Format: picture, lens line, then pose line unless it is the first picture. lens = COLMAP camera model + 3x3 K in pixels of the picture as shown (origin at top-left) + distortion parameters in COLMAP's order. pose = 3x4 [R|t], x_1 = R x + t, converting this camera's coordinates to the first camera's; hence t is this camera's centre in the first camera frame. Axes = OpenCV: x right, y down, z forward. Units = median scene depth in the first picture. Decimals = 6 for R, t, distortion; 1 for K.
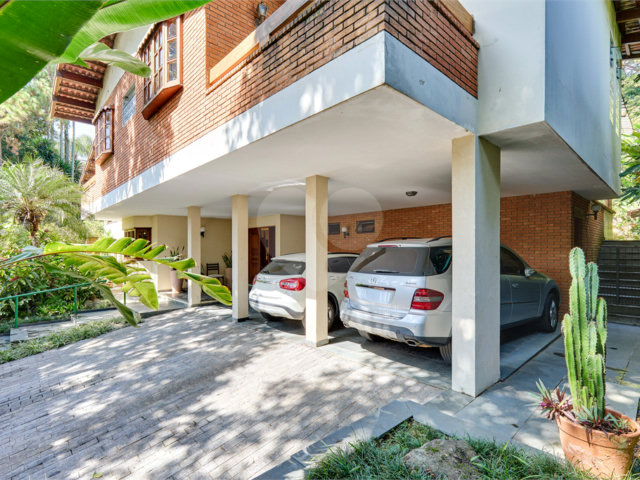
lens RADIAL K [[327.6, 0, 320.0], [0, 327.6, 240.0], [0, 0, 1]] dist [0.000198, 0.000005]
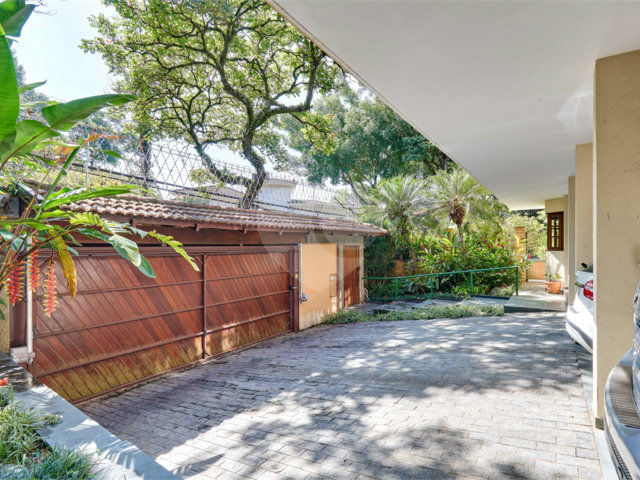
lens RADIAL K [[327.6, 0, 320.0], [0, 327.6, 240.0], [0, 0, 1]] dist [0.000198, 0.000005]
pose [[0.227568, -0.006740, -0.973739, 0.456818], [0.018372, 0.999828, -0.002627, 0.080349], [0.973589, -0.017292, 0.227653, 0.686052]]
